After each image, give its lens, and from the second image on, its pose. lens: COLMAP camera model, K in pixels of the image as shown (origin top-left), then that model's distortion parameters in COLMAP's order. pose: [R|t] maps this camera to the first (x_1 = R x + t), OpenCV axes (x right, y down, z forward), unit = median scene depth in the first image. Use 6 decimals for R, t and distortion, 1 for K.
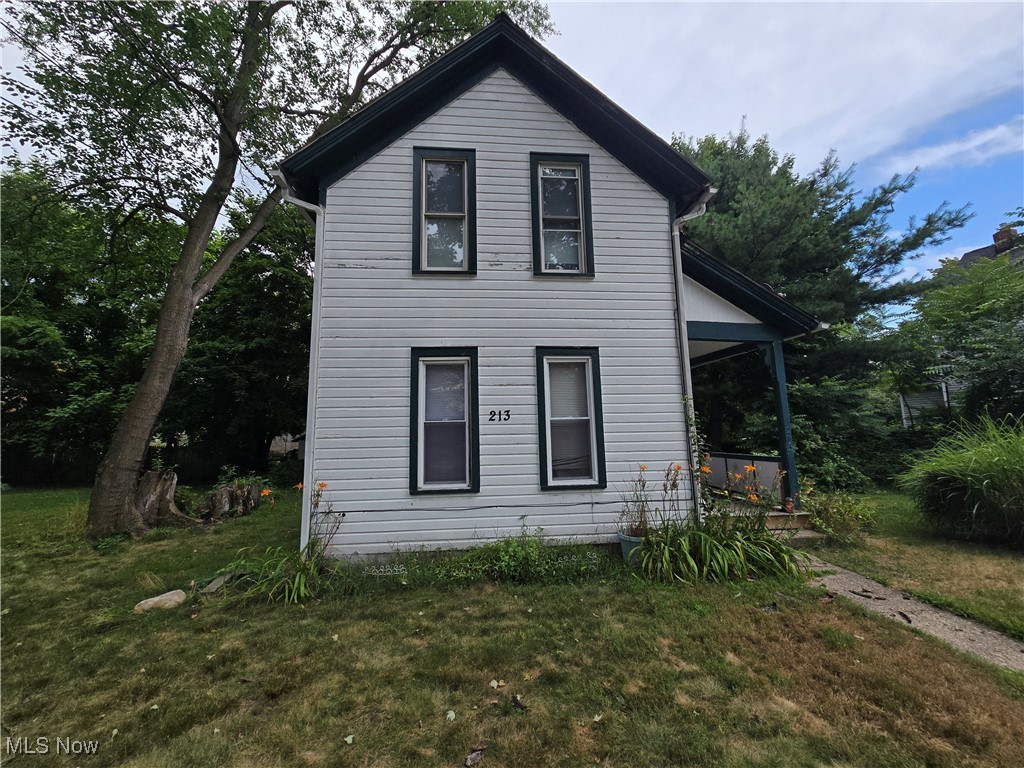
lens RADIAL K [[414.8, 0, 517.6], [0, 414.8, 376.9], [0, 0, 1]] dist [-0.001585, 0.001436]
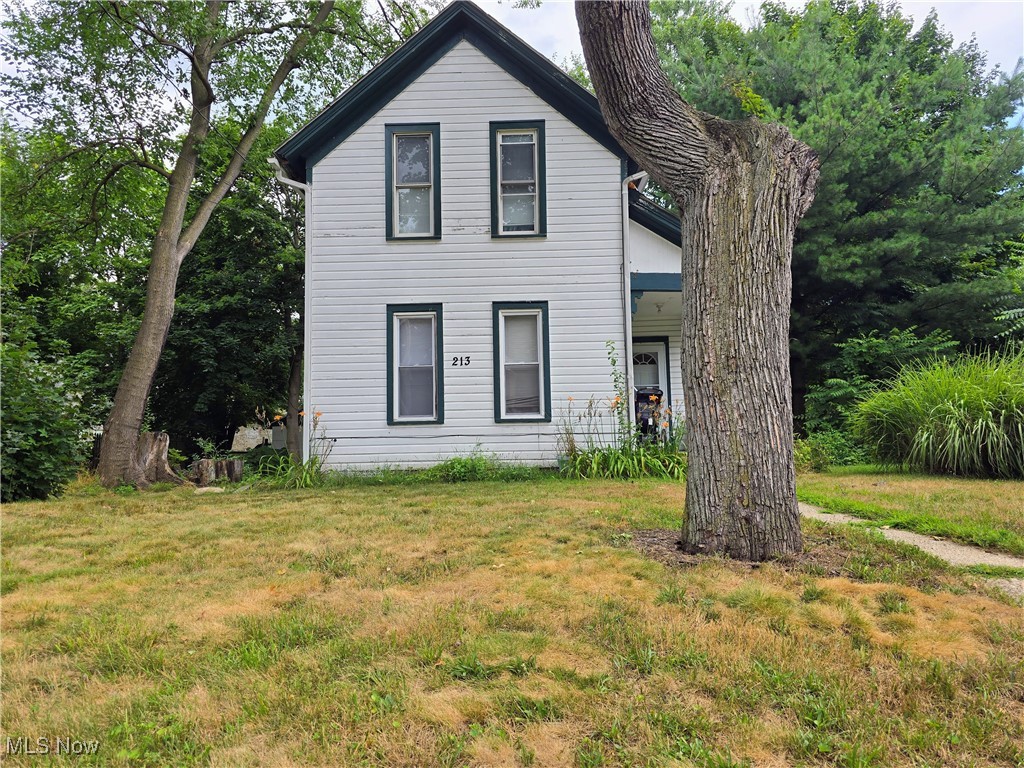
lens RADIAL K [[676.2, 0, 512.9], [0, 676.2, 387.0], [0, 0, 1]] dist [0.062085, -0.014051]
pose [[0.992423, -0.005789, -0.122730, 0.319530], [0.012474, 0.998475, 0.053777, 0.061612], [0.122232, -0.054901, 0.990982, -0.840341]]
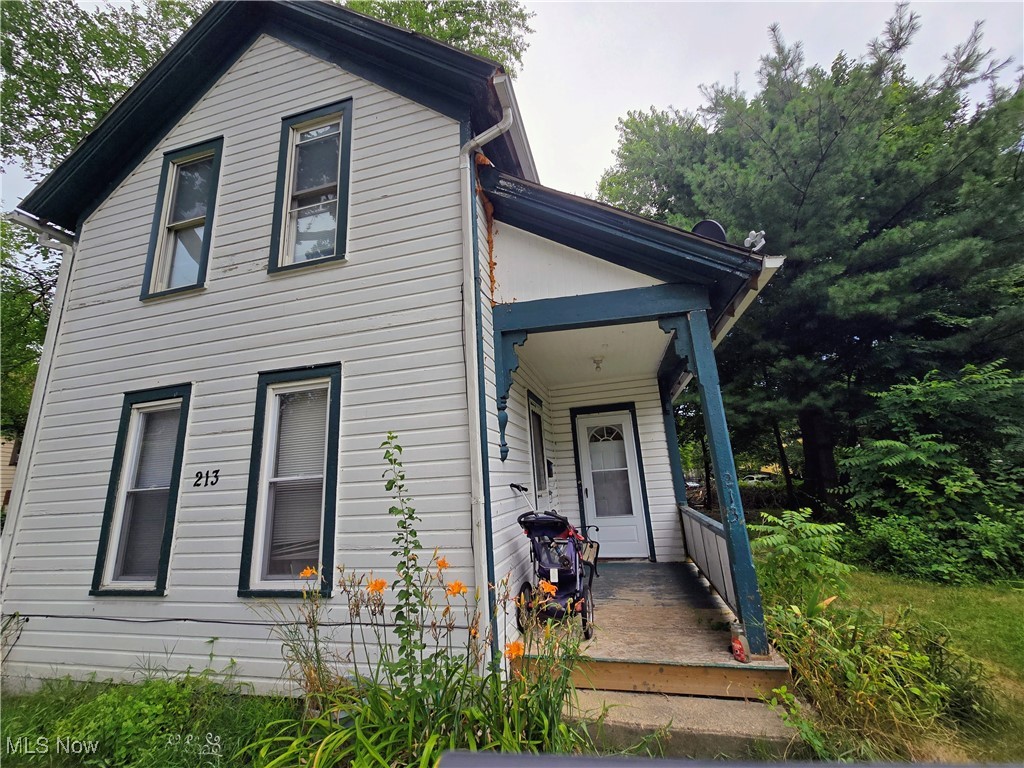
lens RADIAL K [[414.8, 0, 515.4], [0, 414.8, 377.7], [0, 0, 1]] dist [-0.001585, 0.001436]
pose [[0.941033, -0.113801, -0.318601, 0.641488], [0.085774, 0.991212, -0.100708, 0.039028], [0.327261, 0.067442, 0.942524, 0.479932]]
